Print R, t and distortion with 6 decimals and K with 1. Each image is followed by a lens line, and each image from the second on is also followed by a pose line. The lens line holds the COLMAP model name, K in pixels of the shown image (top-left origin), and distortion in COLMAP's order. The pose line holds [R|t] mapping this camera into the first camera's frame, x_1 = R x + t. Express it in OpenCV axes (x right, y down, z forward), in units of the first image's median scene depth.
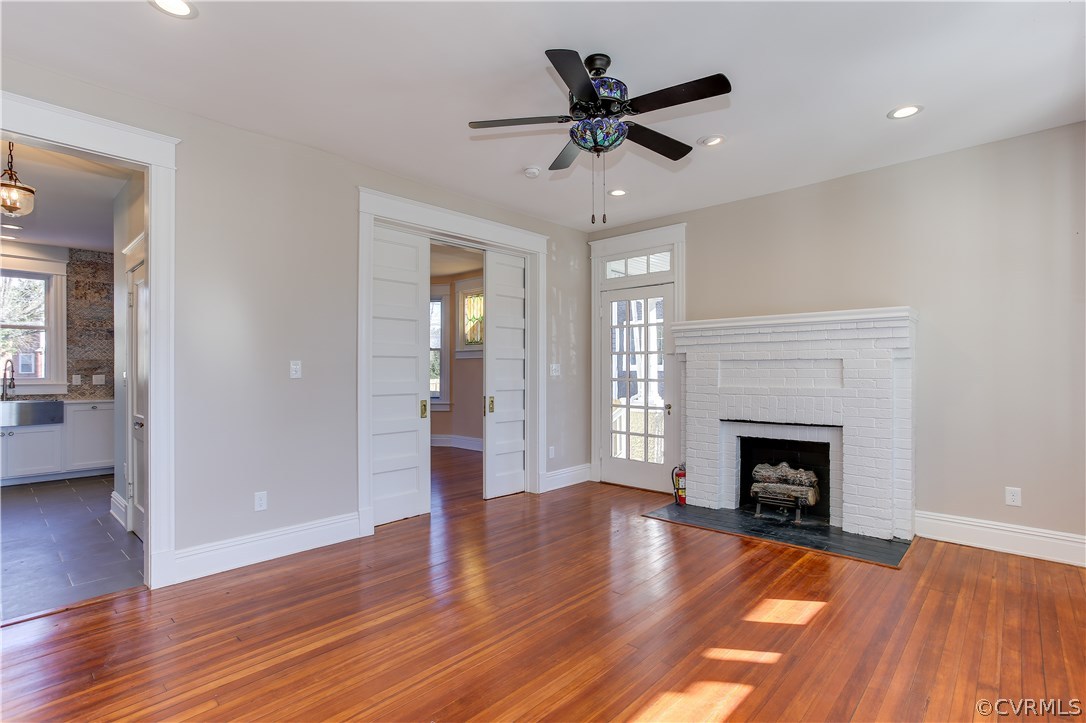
lens RADIAL K [[528.5, 0, 543.8], [0, 528.5, 365.7], [0, 0, 1]] dist [-0.040273, 0.021757]
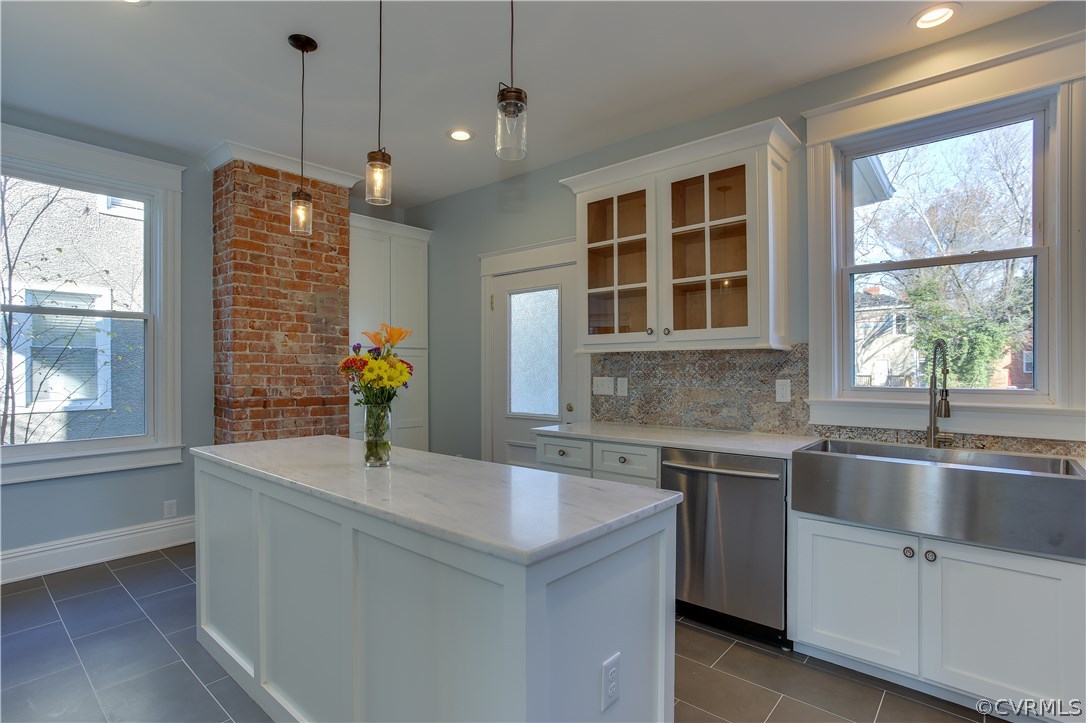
lens RADIAL K [[528.5, 0, 546.4], [0, 528.5, 367.9], [0, 0, 1]] dist [-0.040273, 0.021757]
pose [[0.026440, 0.000747, -0.999650, -0.738524], [0.008045, 0.999967, 0.000960, 0.006255], [0.999618, -0.008067, 0.026433, 0.788331]]
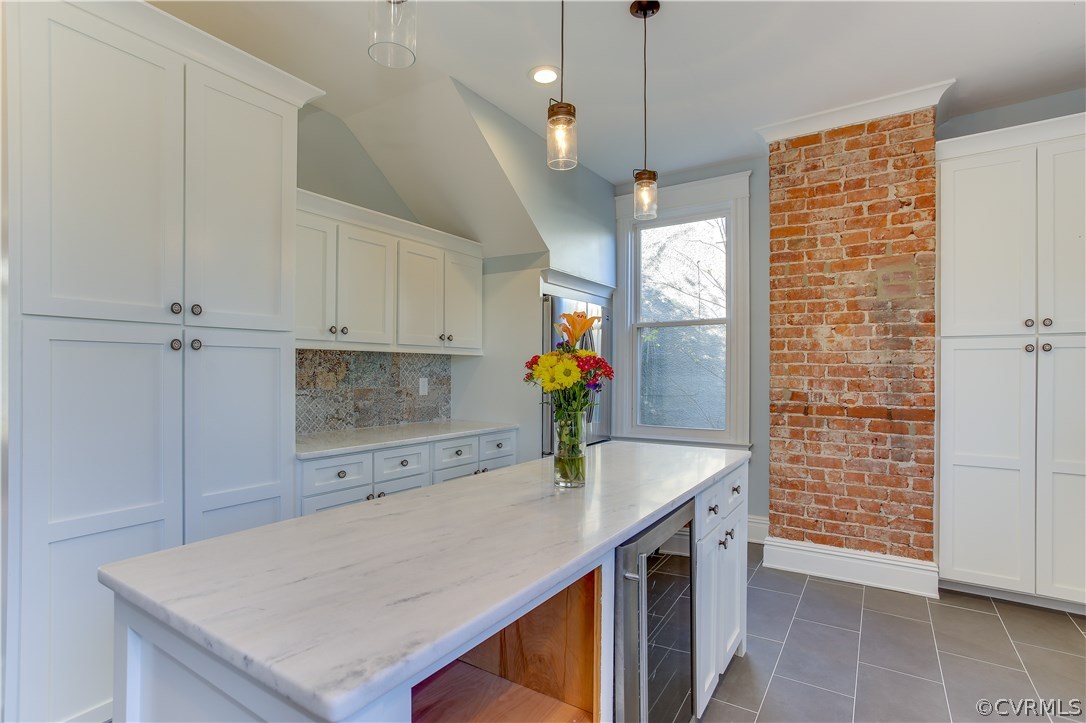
lens RADIAL K [[528.5, 0, 547.3], [0, 528.5, 371.3], [0, 0, 1]] dist [-0.040273, 0.021757]
pose [[-0.988065, -0.001563, -0.154027, -1.058866], [-0.000885, 0.999990, -0.004467, 0.010282], [0.154033, -0.004278, -0.988056, 0.981399]]
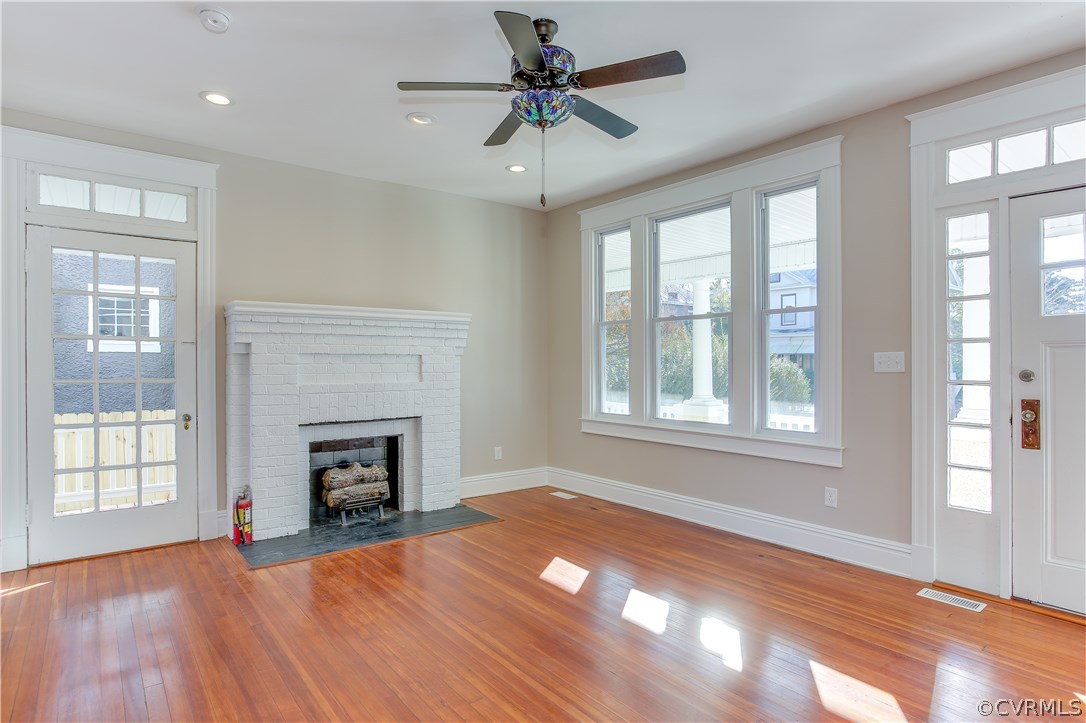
lens RADIAL K [[591.6, 0, 541.2], [0, 591.6, 357.9], [0, 0, 1]] dist [-0.017087, 0.010156]
pose [[0.167672, 0.010851, 0.985783, -0.452159], [-0.007513, 0.999924, -0.009729, 0.002486], [-0.985814, -0.005775, 0.167741, 0.404139]]
